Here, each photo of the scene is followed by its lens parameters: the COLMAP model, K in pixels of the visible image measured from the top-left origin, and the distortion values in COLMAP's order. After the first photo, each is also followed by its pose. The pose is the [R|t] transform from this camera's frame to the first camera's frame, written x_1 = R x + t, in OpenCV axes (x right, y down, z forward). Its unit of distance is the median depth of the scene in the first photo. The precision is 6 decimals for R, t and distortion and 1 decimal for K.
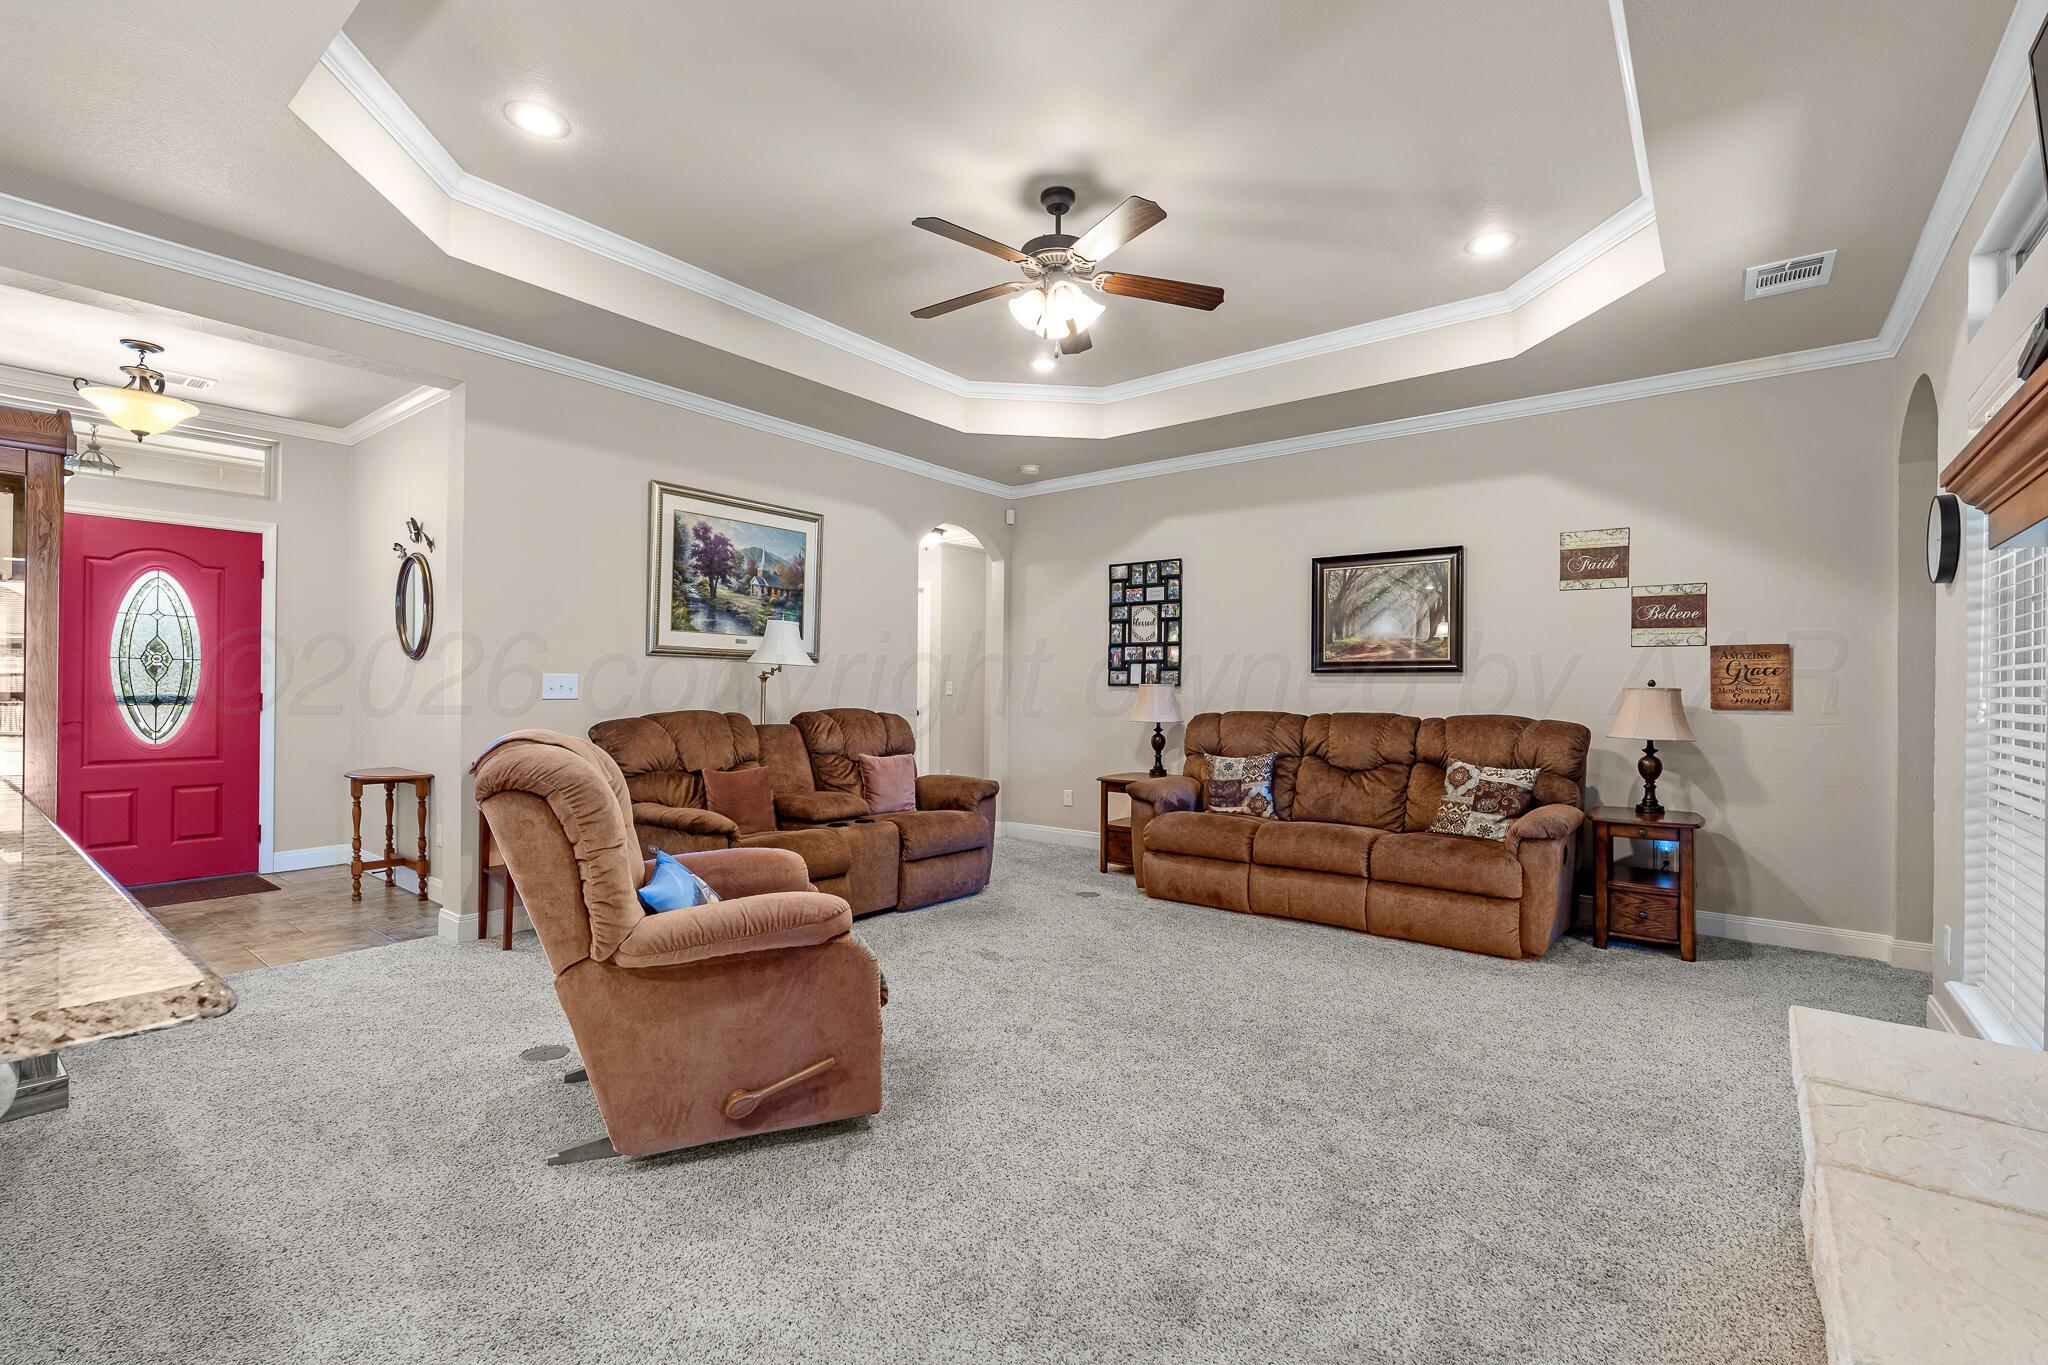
lens RADIAL K [[897.5, 0, 1024.3], [0, 897.5, 670.0], [0, 0, 1]] dist [-0.003715, 0.000093]
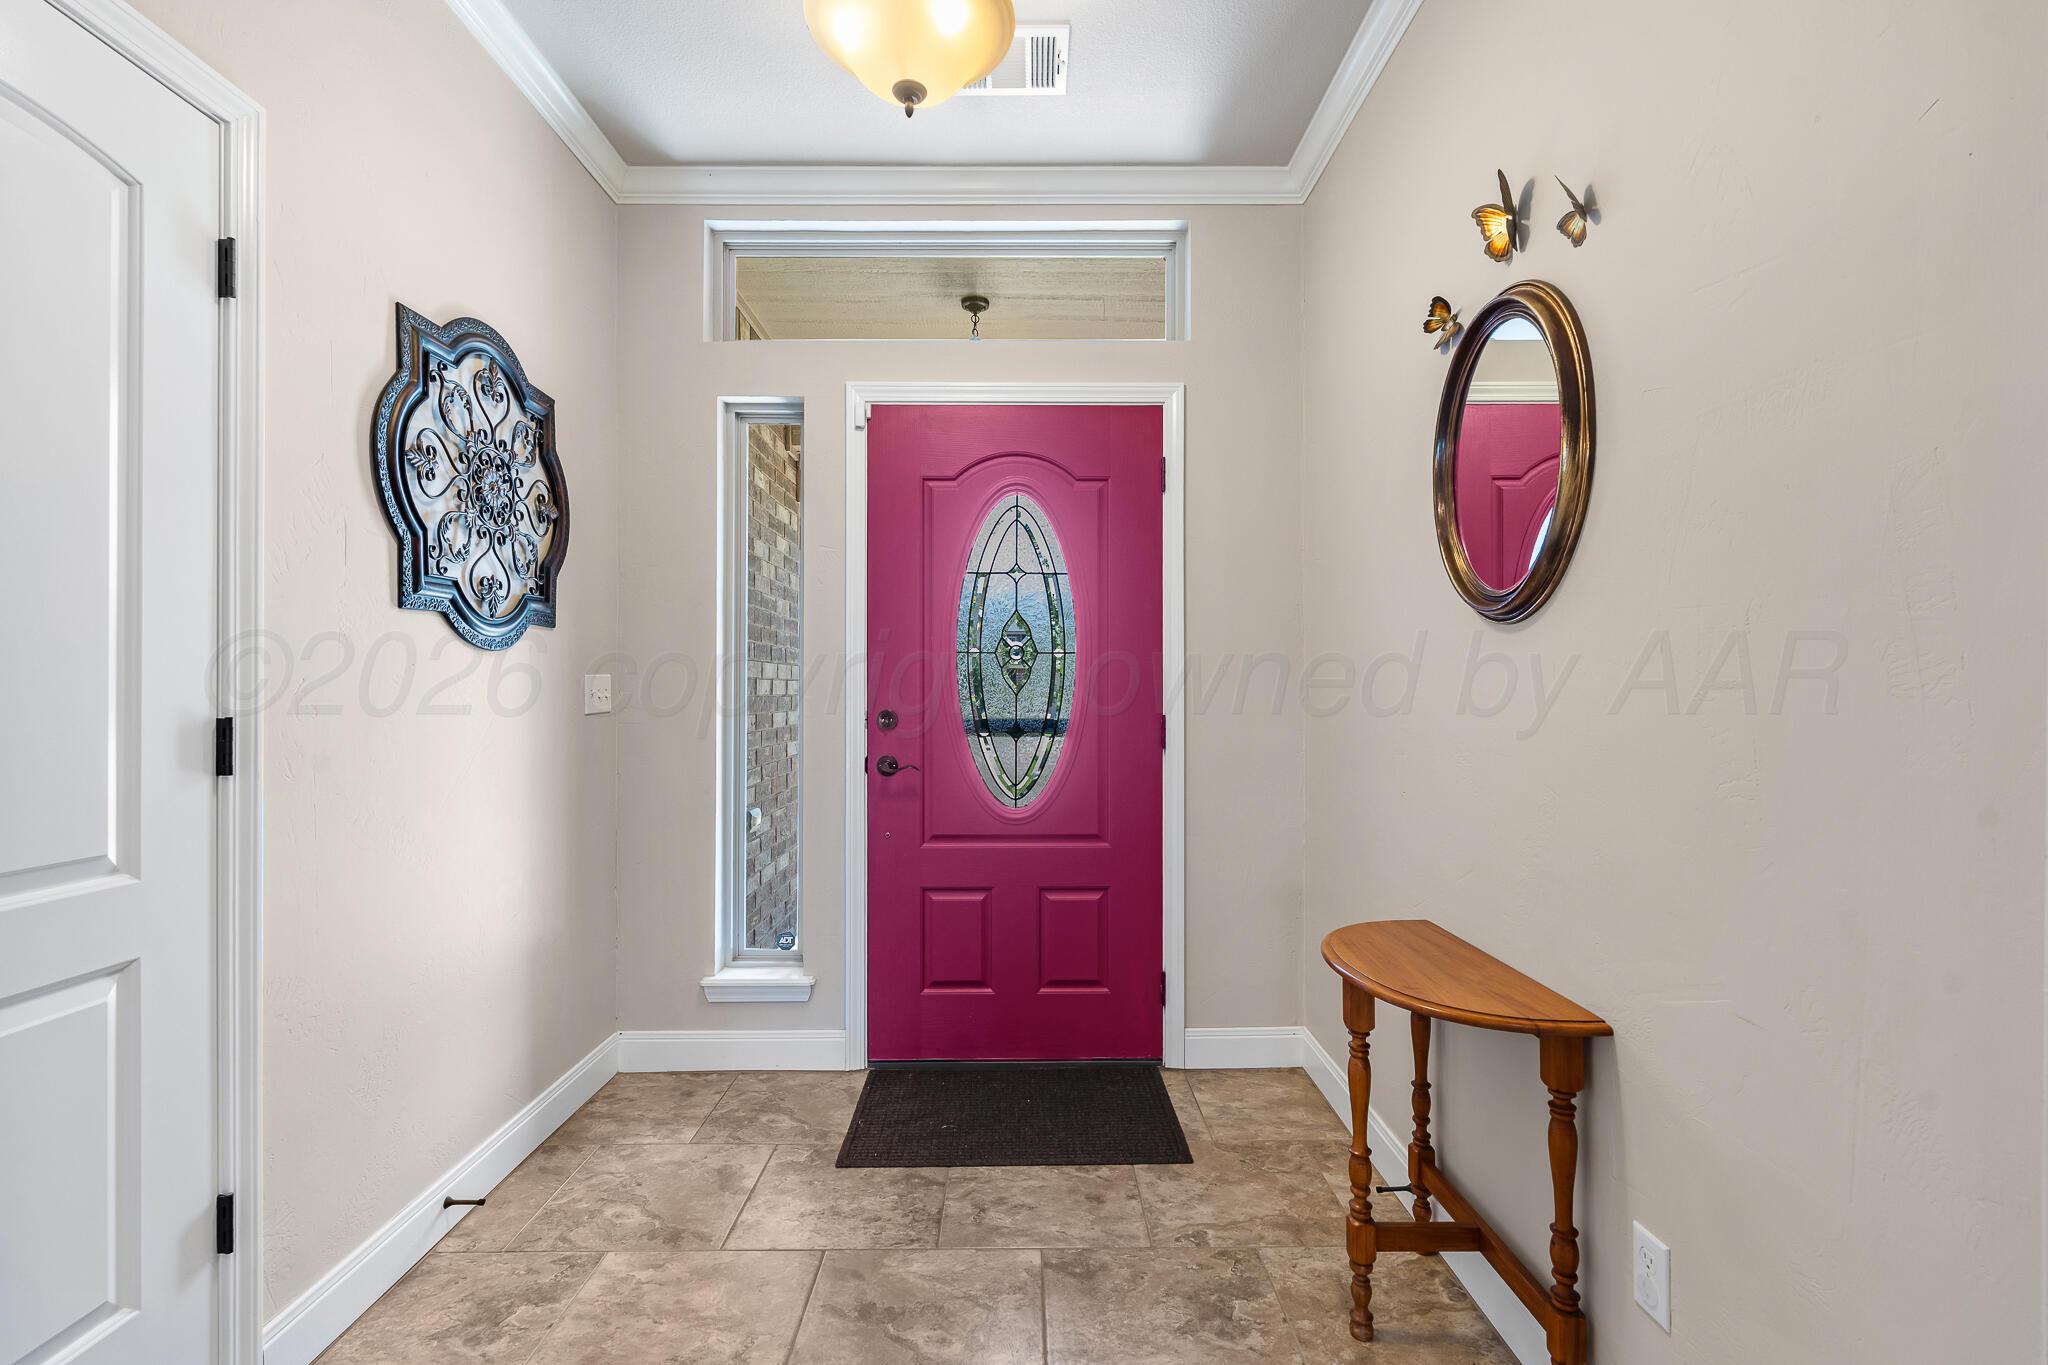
lens RADIAL K [[897.5, 0, 1024.3], [0, 897.5, 670.0], [0, 0, 1]] dist [-0.003715, 0.000093]
pose [[0.621153, -0.022387, -0.783369, -0.525618], [0.003689, 0.999664, -0.025643, 0.012724], [0.783680, 0.013038, 0.621027, 0.650915]]
